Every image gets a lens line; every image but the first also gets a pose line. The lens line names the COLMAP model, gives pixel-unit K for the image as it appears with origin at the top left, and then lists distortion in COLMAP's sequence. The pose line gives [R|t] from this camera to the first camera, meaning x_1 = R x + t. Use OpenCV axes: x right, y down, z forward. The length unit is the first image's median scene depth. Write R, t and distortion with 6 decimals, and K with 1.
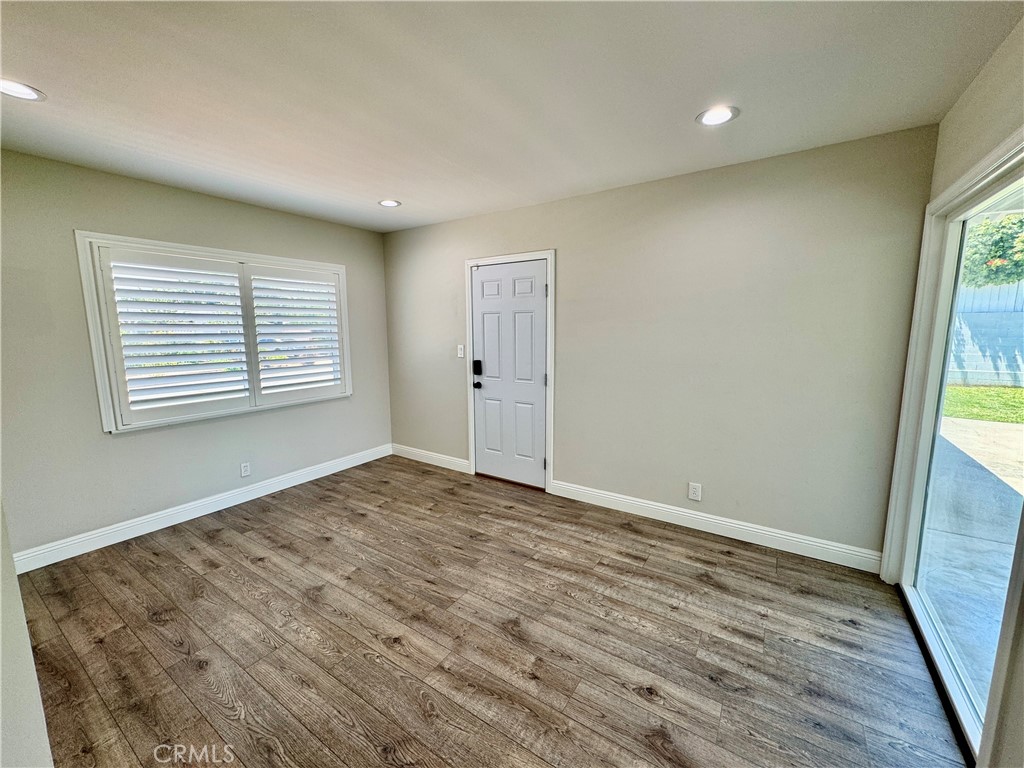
lens RADIAL K [[409.2, 0, 512.7], [0, 409.2, 385.7], [0, 0, 1]] dist [-0.000761, 0.000342]
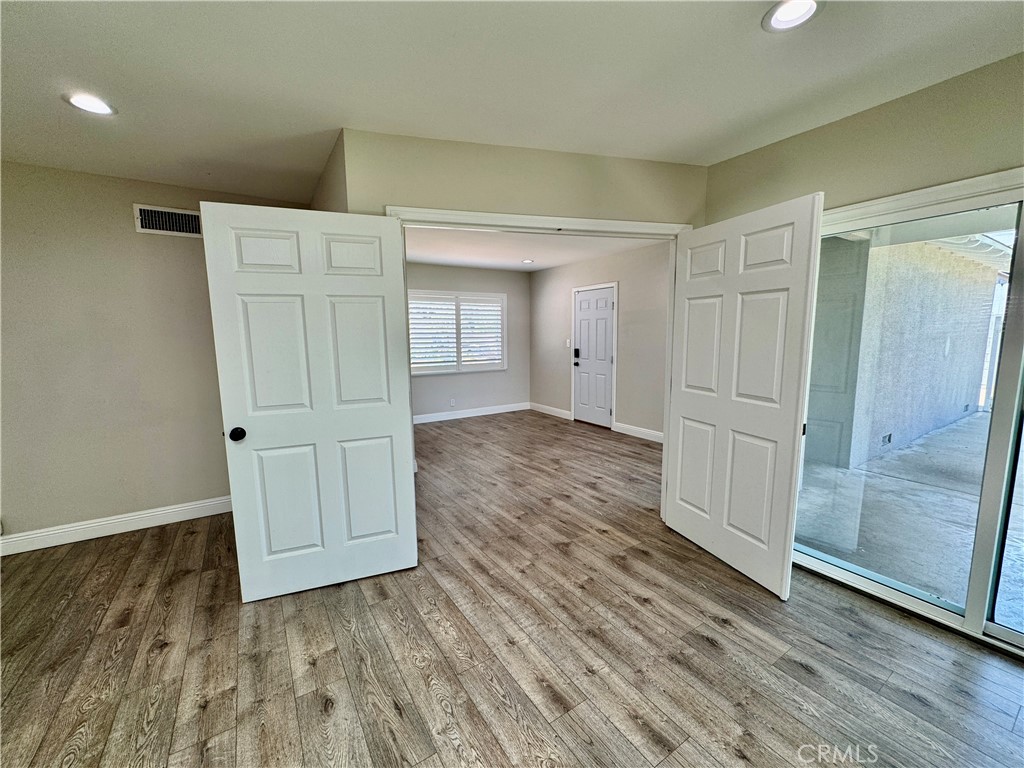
lens RADIAL K [[409.2, 0, 512.1], [0, 409.2, 385.0], [0, 0, 1]] dist [-0.000761, 0.000342]
pose [[0.914116, 0.045868, -0.402849, 0.457202], [-0.051991, 0.998638, -0.004270, 0.137507], [0.402105, 0.024847, 0.915256, -0.795604]]
